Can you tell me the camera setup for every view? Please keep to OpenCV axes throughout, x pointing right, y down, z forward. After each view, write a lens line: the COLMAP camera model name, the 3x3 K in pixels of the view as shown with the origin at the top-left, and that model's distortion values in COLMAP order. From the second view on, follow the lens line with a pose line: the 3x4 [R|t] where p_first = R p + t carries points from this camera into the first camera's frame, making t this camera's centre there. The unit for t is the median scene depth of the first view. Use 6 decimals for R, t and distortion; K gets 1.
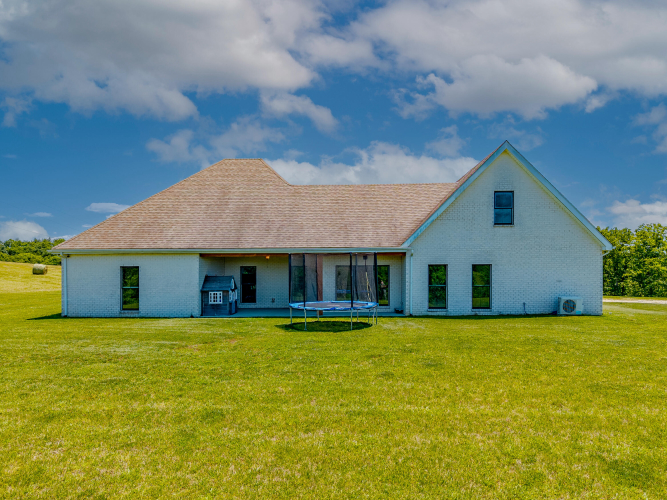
lens RADIAL K [[452.1, 0, 333.5], [0, 452.1, 250.0], [0, 0, 1]] dist [0.010046, 0.001294]
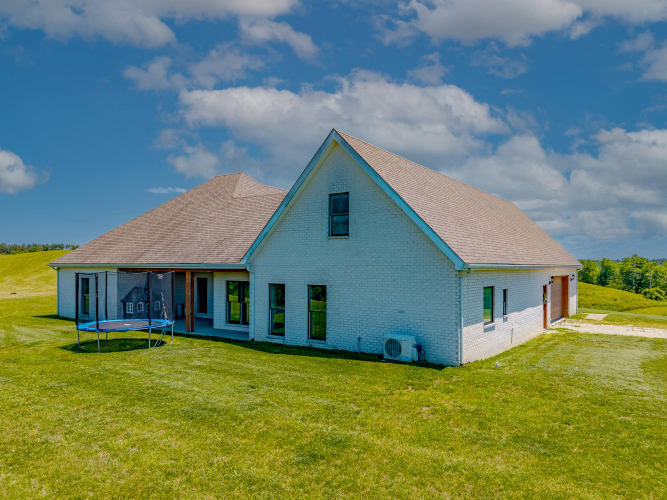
lens RADIAL K [[452.1, 0, 333.5], [0, 452.1, 250.0], [0, 0, 1]] dist [0.010046, 0.001294]
pose [[0.829076, -0.010948, -0.559029, 0.808732], [-0.003630, 0.999682, -0.024962, -0.011187], [0.559124, 0.022725, 0.828772, 0.342337]]
